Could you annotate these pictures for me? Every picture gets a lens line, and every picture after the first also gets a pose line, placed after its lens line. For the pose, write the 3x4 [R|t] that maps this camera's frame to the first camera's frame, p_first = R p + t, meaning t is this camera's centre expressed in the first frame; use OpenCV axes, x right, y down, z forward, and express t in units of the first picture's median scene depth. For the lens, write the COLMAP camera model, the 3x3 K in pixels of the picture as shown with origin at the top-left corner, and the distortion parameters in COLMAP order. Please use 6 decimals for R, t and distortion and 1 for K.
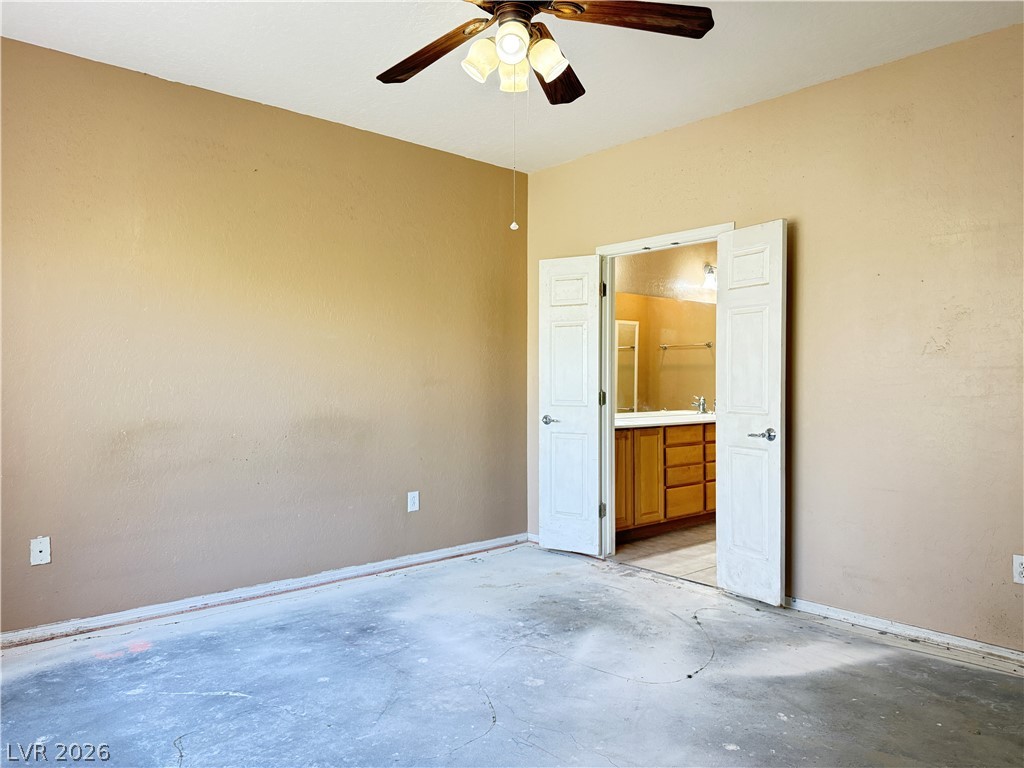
lens RADIAL K [[723.2, 0, 510.4], [0, 723.2, 378.2], [0, 0, 1]] dist [0.048995, -0.061212]
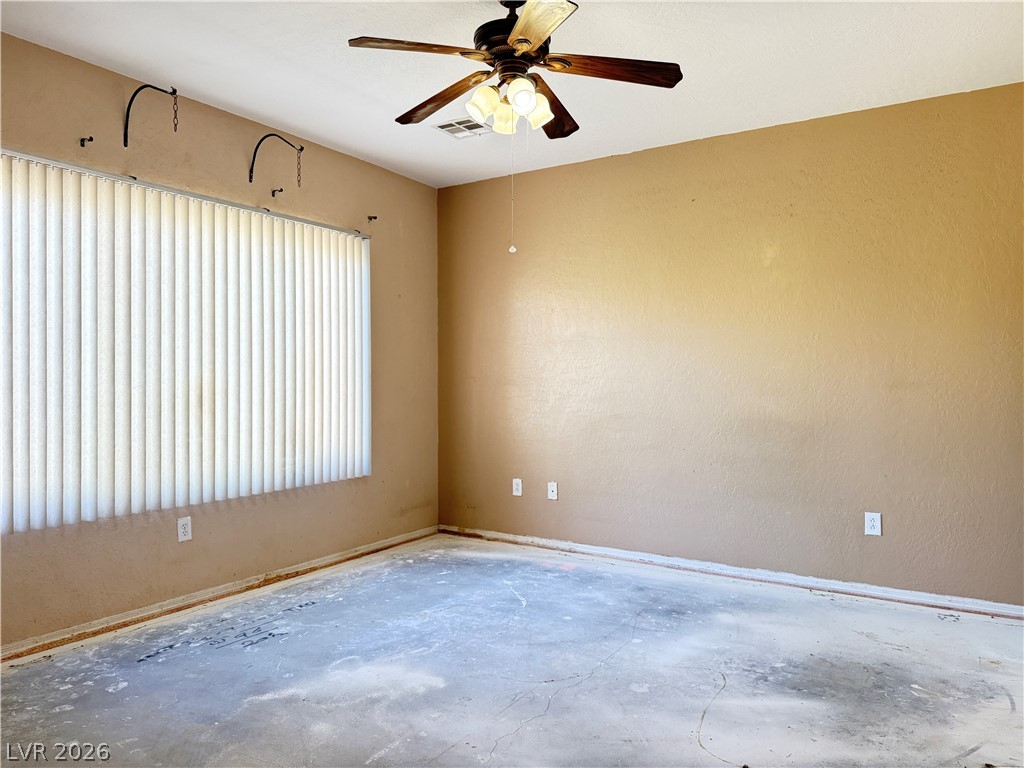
lens RADIAL K [[723.2, 0, 515.7], [0, 723.2, 388.1], [0, 0, 1]] dist [0.048995, -0.061212]
pose [[0.301337, 0.015462, -0.953392, 0.737448], [-0.007888, 0.999875, 0.013722, -0.000008], [0.953485, 0.003386, 0.301421, 0.436226]]
